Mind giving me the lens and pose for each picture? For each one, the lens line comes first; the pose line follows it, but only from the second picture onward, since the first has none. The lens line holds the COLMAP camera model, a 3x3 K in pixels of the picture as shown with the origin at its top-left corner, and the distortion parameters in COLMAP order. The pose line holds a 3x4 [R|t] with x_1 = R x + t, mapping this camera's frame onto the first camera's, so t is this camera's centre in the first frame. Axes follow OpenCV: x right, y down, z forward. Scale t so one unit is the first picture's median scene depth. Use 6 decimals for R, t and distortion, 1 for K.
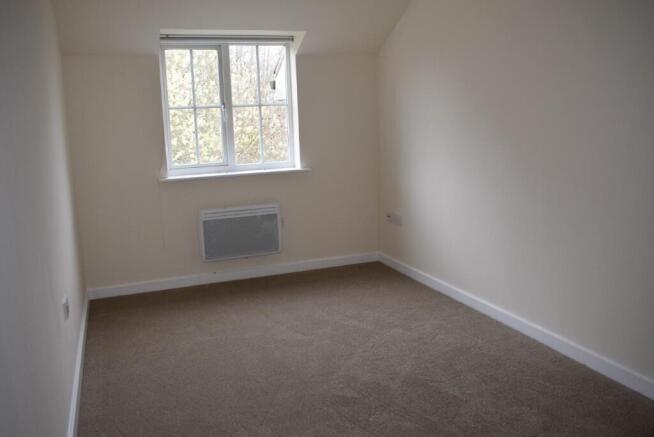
lens RADIAL K [[560.5, 0, 315.3], [0, 560.5, 218.6], [0, 0, 1]] dist [-0.081897, 0.008286]
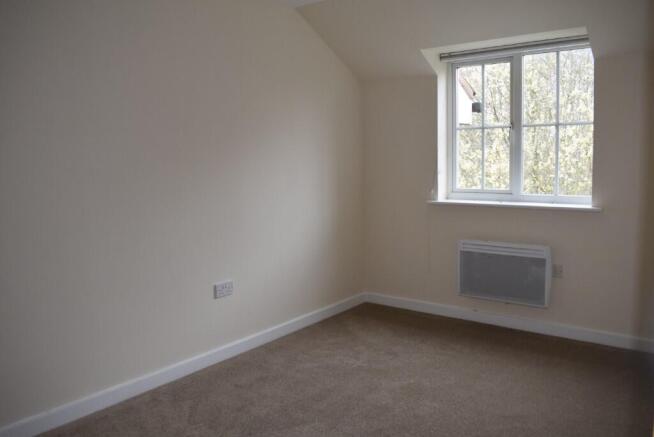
lens RADIAL K [[560.5, 0, 315.3], [0, 560.5, 218.6], [0, 0, 1]] dist [-0.081897, 0.008286]
pose [[0.484069, 0.129534, -0.865389, 0.460530], [-0.142418, 0.987458, 0.068142, -0.074867], [0.863362, 0.090262, 0.496446, 0.322829]]
